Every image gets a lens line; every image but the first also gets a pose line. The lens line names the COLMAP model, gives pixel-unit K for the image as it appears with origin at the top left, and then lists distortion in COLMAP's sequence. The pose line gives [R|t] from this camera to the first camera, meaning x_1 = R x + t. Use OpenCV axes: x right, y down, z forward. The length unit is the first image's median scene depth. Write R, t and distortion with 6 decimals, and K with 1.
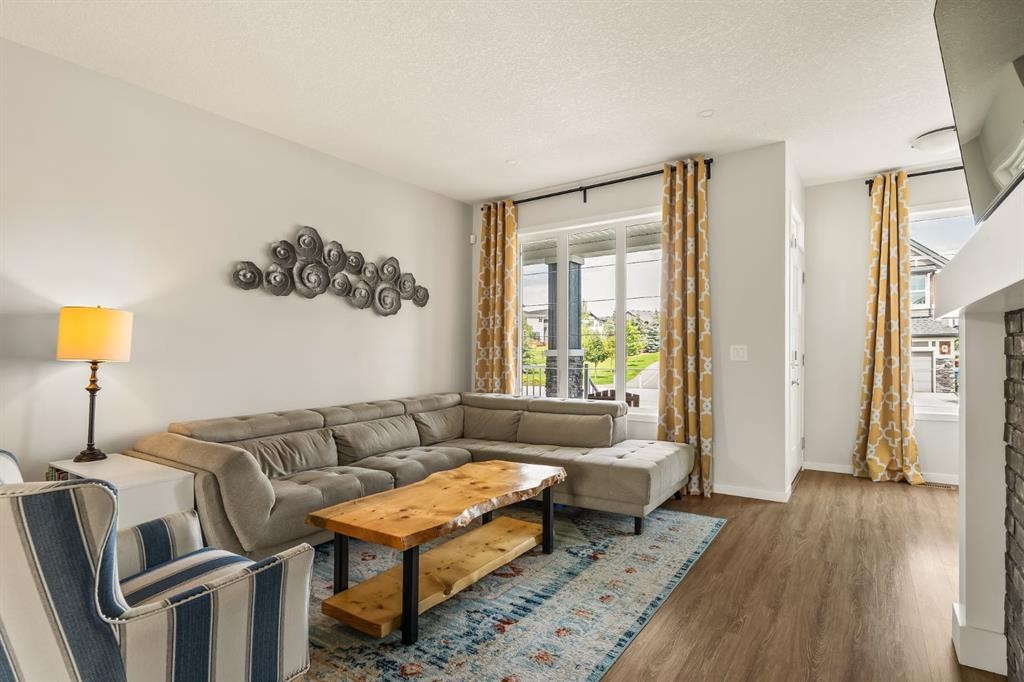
lens RADIAL K [[528.2, 0, 510.4], [0, 528.2, 353.4], [0, 0, 1]] dist [0.000005, 0.000049]
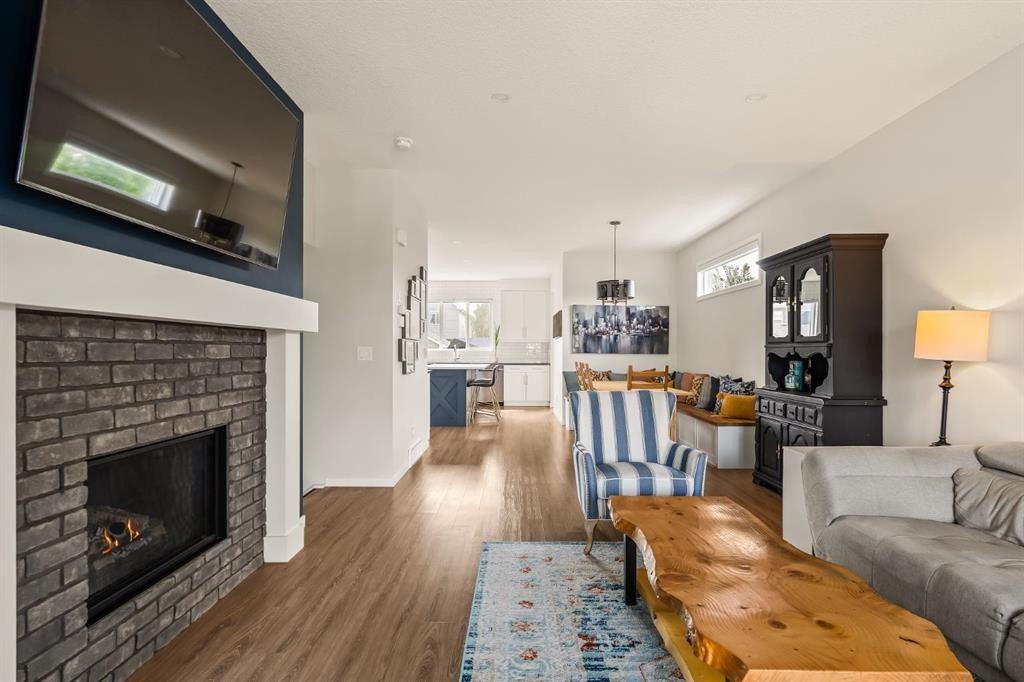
lens RADIAL K [[473.1, 0, 512.0], [0, 473.1, 341.0], [0, 0, 1]] dist [-0.000587, -0.000107]
pose [[-0.822384, -0.007258, -0.568886, 0.308672], [0.001815, 0.999880, -0.015381, -0.007160], [0.568930, -0.013682, -0.822272, 0.855648]]
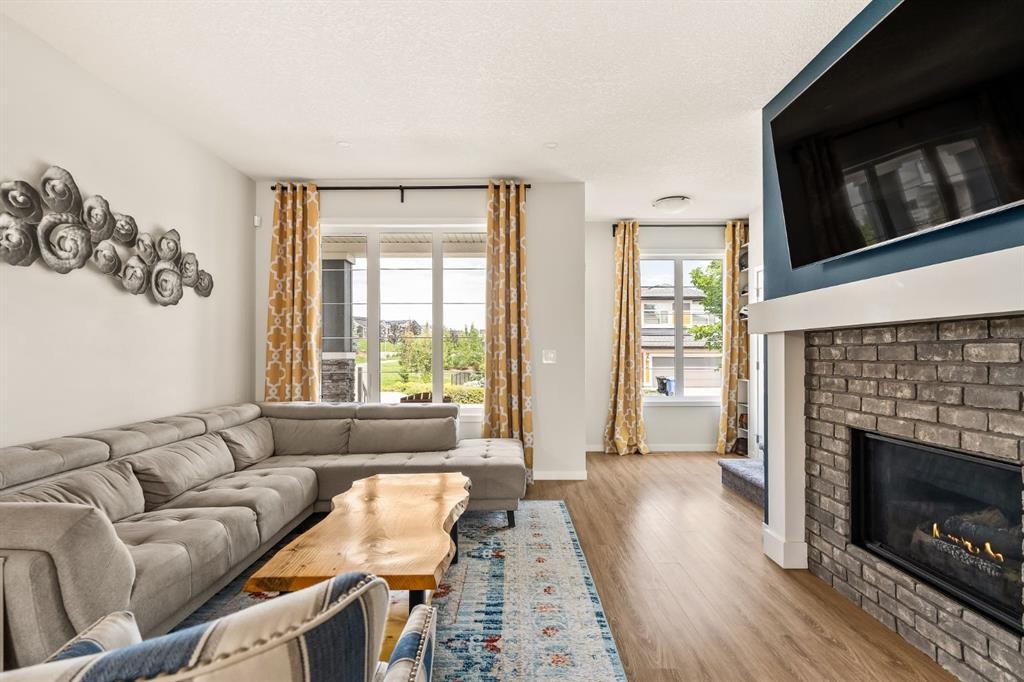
lens RADIAL K [[508.5, 0, 512.1], [0, 508.5, 360.2], [0, 0, 1]] dist [-0.000875, 0.000035]
pose [[0.820357, 0.000410, 0.571851, -0.264330], [-0.004220, 0.999977, 0.005337, 0.001266], [-0.571836, -0.006791, 0.820340, 0.124456]]
